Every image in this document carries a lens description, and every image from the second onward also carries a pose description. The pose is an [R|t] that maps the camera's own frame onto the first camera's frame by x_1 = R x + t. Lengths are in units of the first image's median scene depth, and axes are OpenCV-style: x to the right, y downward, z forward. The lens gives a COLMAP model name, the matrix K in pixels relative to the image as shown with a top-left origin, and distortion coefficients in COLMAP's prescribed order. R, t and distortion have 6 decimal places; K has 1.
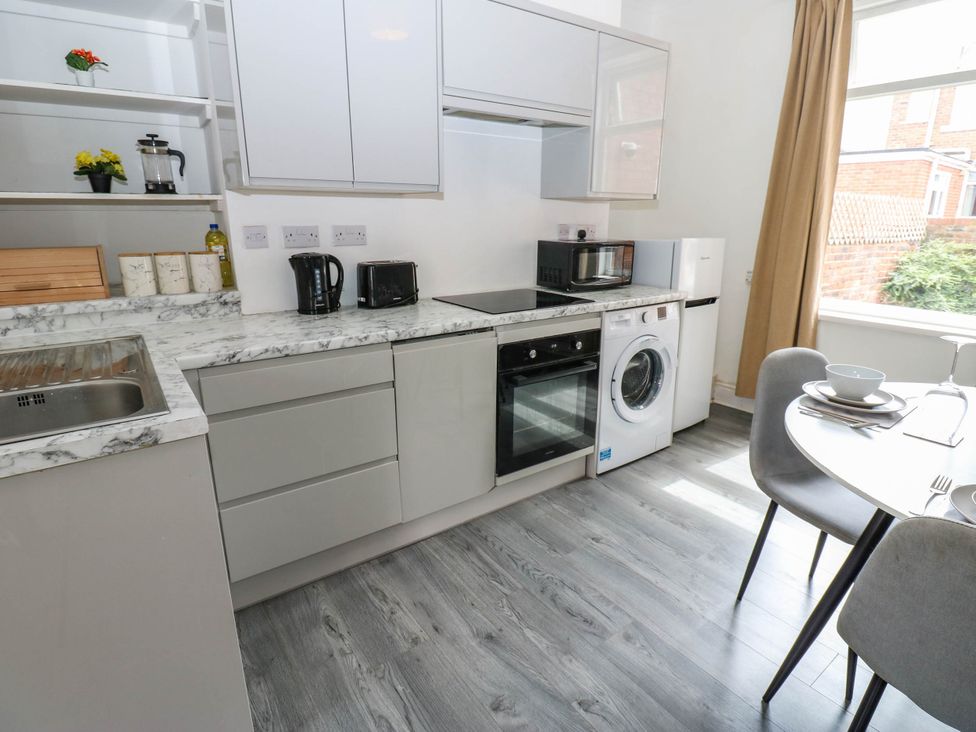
lens RADIAL K [[529.9, 0, 494.0], [0, 529.9, 361.5], [0, 0, 1]] dist [0.011582, -0.014958]
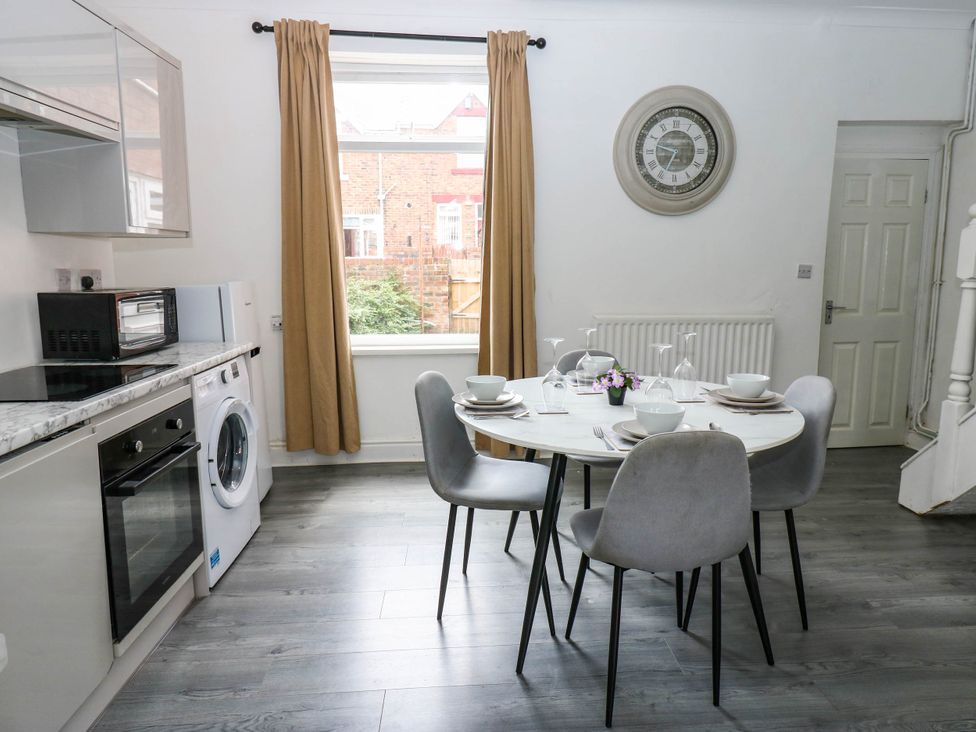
lens RADIAL K [[681.9, 0, 488.0], [0, 681.9, 366.0], [0, 0, 1]] dist [0.008172, -0.001202]
pose [[0.503764, -0.139243, 0.852545, -0.466422], [0.234229, 0.971969, 0.020344, -0.028549], [-0.831480, 0.189442, 0.522257, 0.114997]]
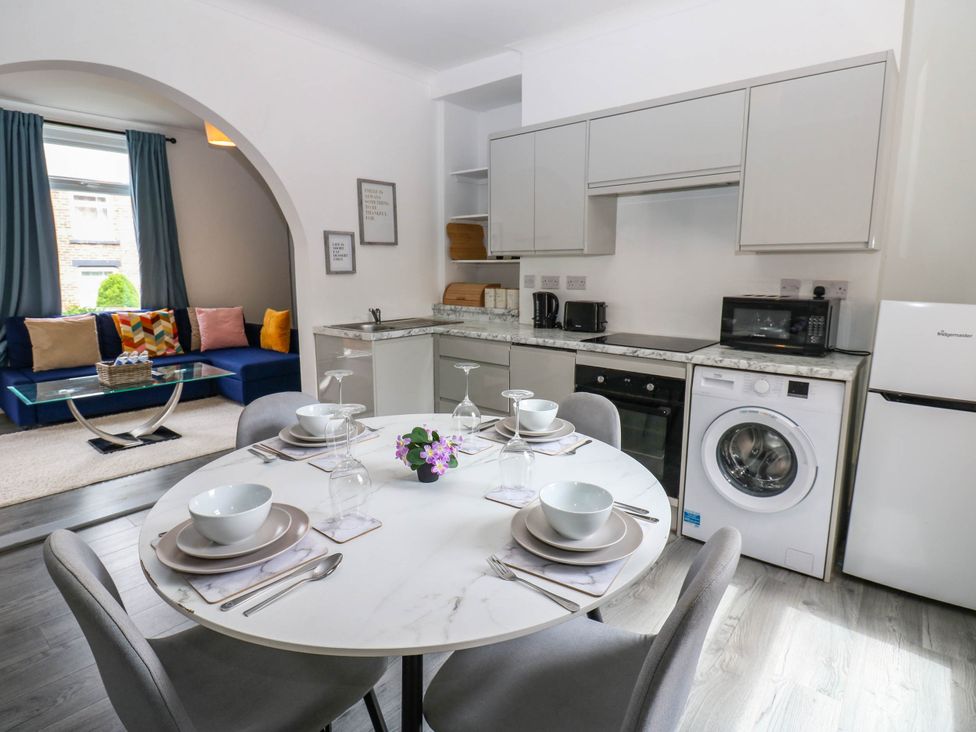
lens RADIAL K [[529.9, 0, 494.0], [0, 529.9, 361.5], [0, 0, 1]] dist [0.011582, -0.014958]
pose [[0.231546, 0.162243, -0.959199, 1.117966], [-0.262410, 0.959864, 0.099011, -0.104082], [0.936764, 0.228778, 0.264827, 0.407162]]
